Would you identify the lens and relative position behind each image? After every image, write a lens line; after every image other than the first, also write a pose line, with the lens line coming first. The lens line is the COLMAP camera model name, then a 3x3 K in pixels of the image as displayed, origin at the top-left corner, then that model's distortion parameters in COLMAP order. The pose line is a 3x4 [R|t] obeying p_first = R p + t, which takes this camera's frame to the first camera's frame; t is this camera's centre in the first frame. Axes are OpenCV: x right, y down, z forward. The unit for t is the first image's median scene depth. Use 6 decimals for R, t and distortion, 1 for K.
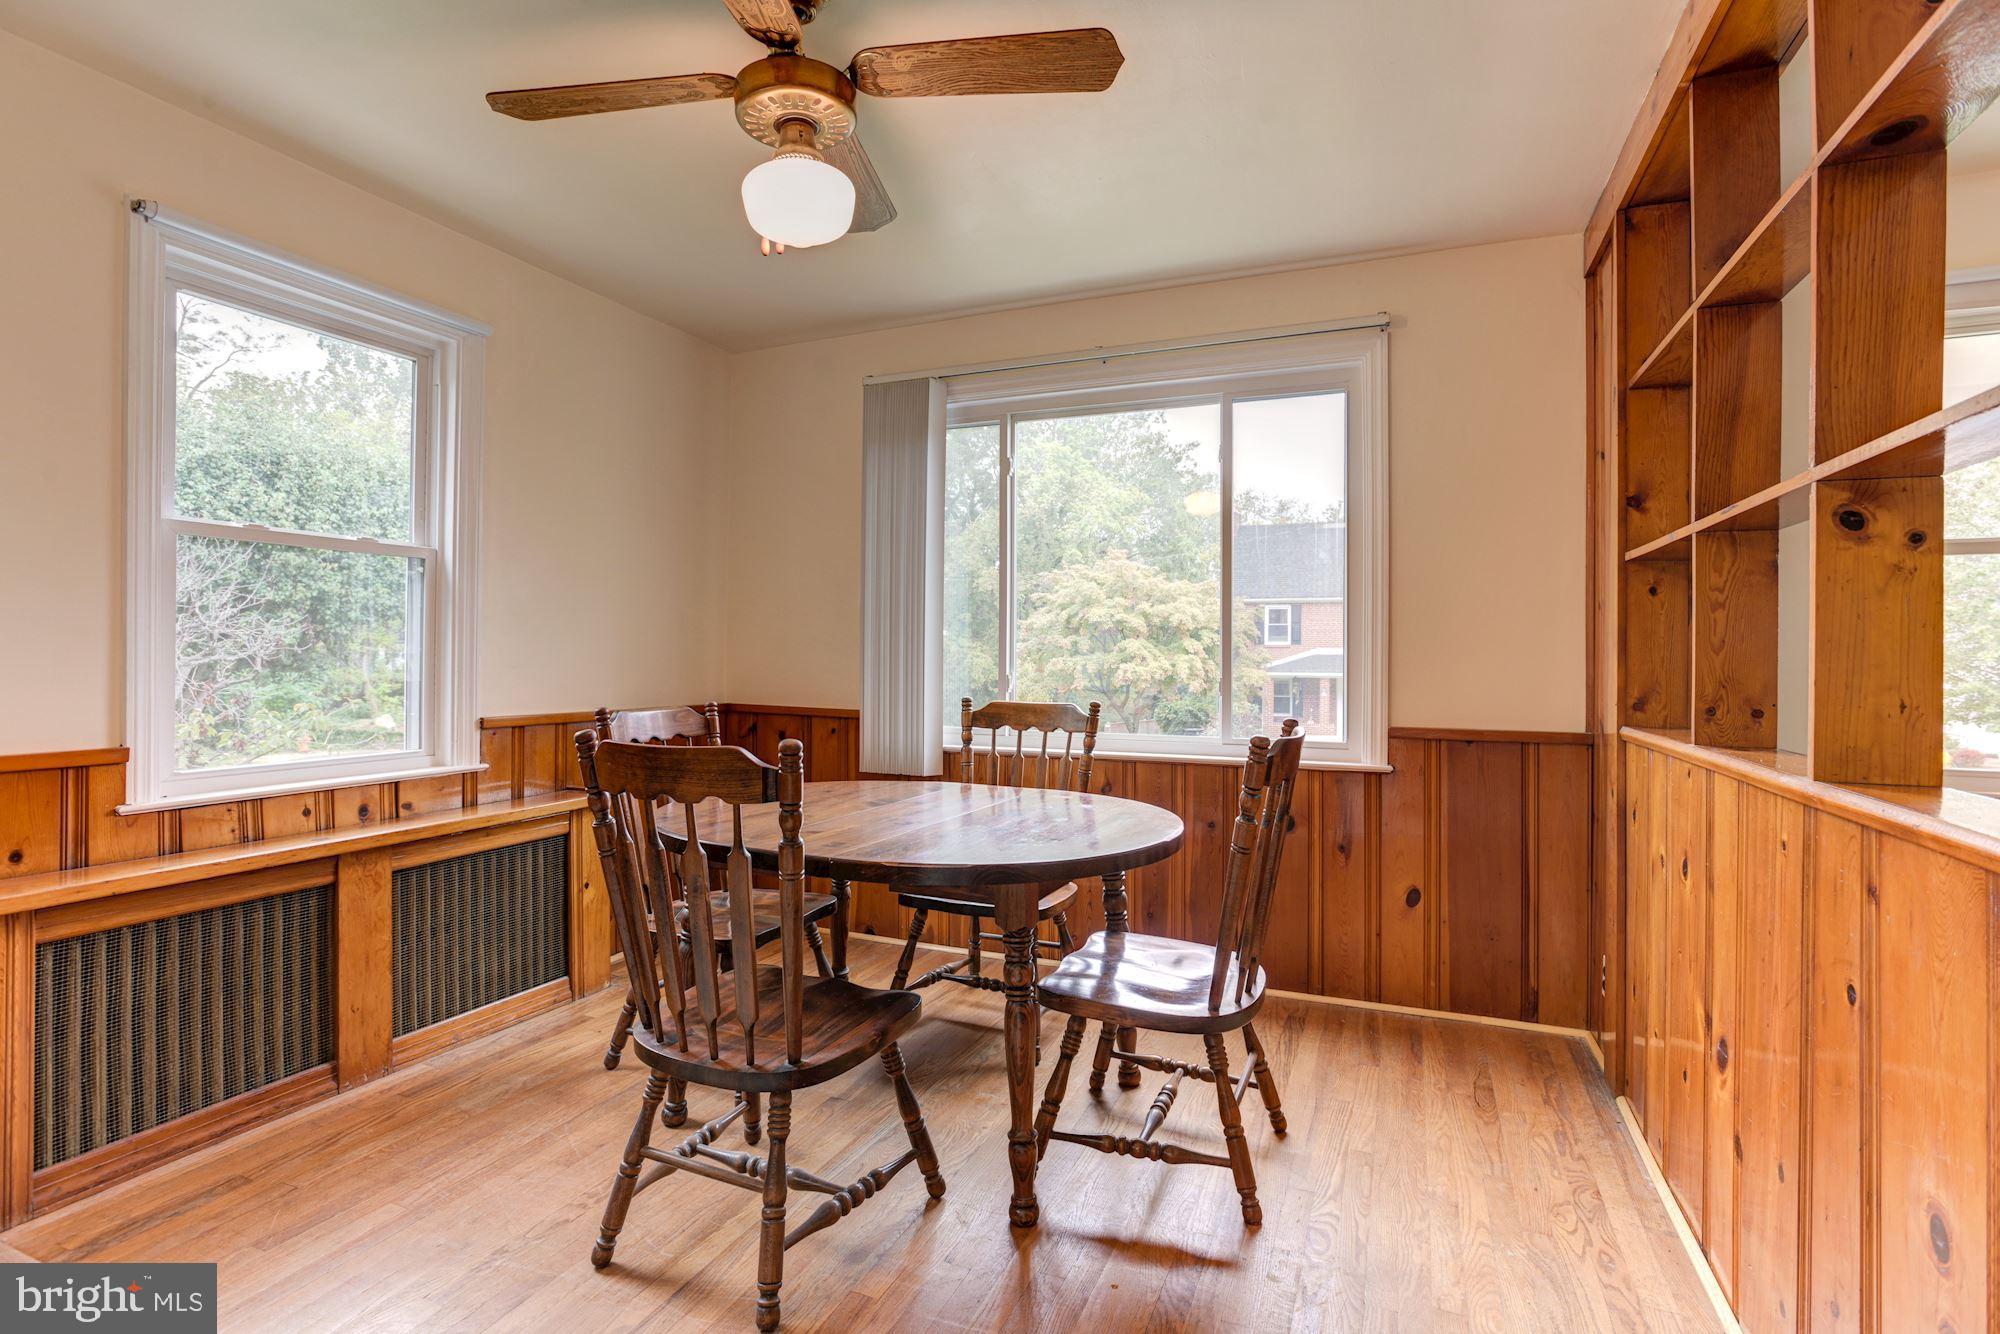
lens RADIAL K [[956.7, 0, 1013.6], [0, 956.7, 656.6], [0, 0, 1]] dist [-0.003592, -0.000297]
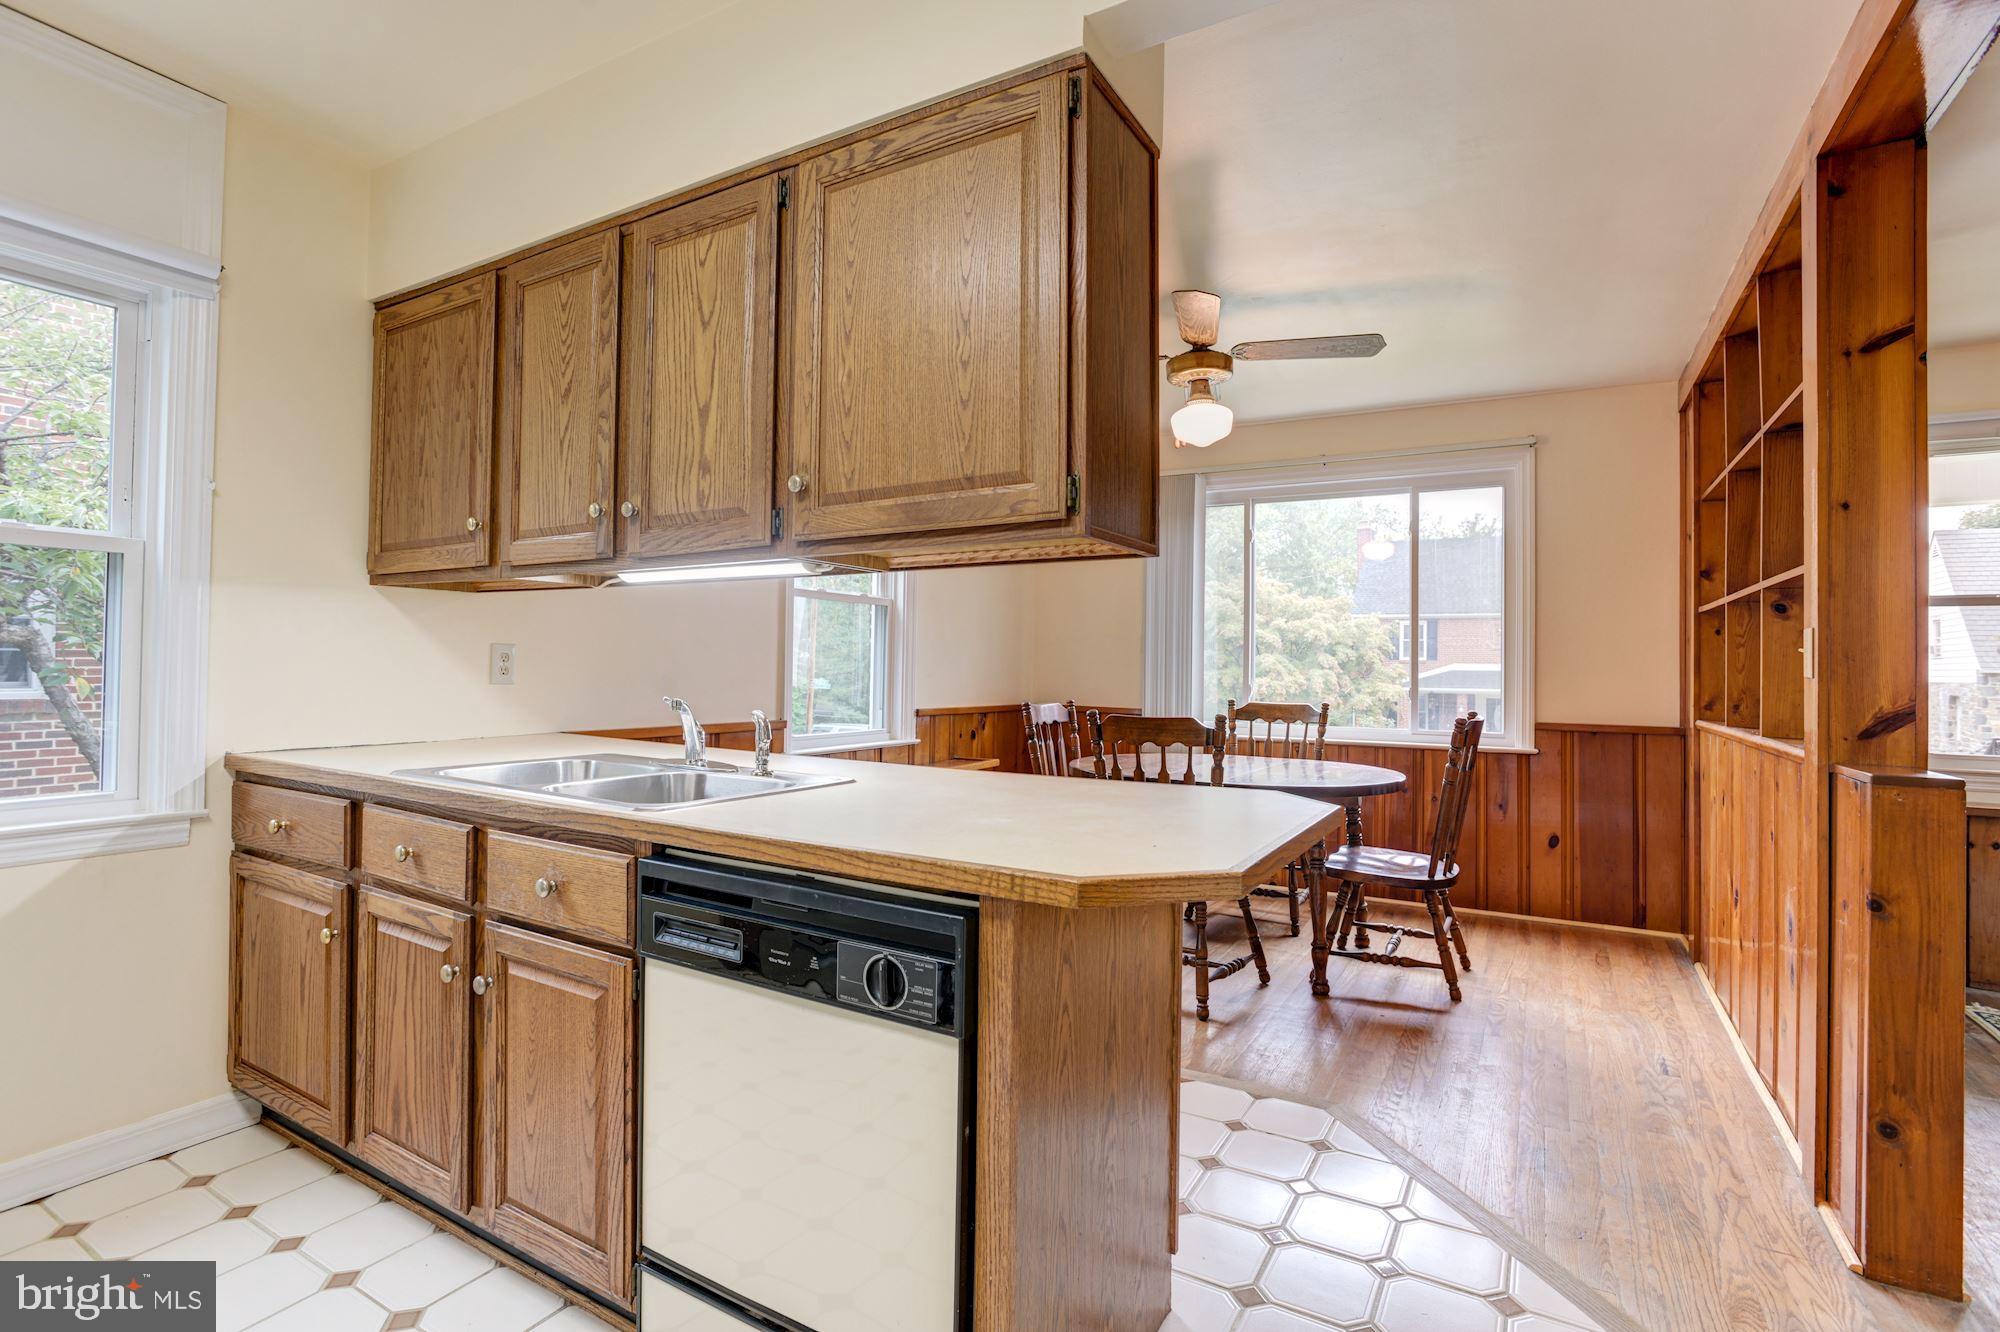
lens RADIAL K [[936.1, 0, 1049.7], [0, 936.1, 658.0], [0, 0, 1]] dist [0.007401, 0.001002]
pose [[0.995069, 0.005221, -0.099048, -0.198791], [-0.006492, 0.999901, -0.012520, -0.000930], [0.098973, 0.013101, 0.995004, -0.485112]]
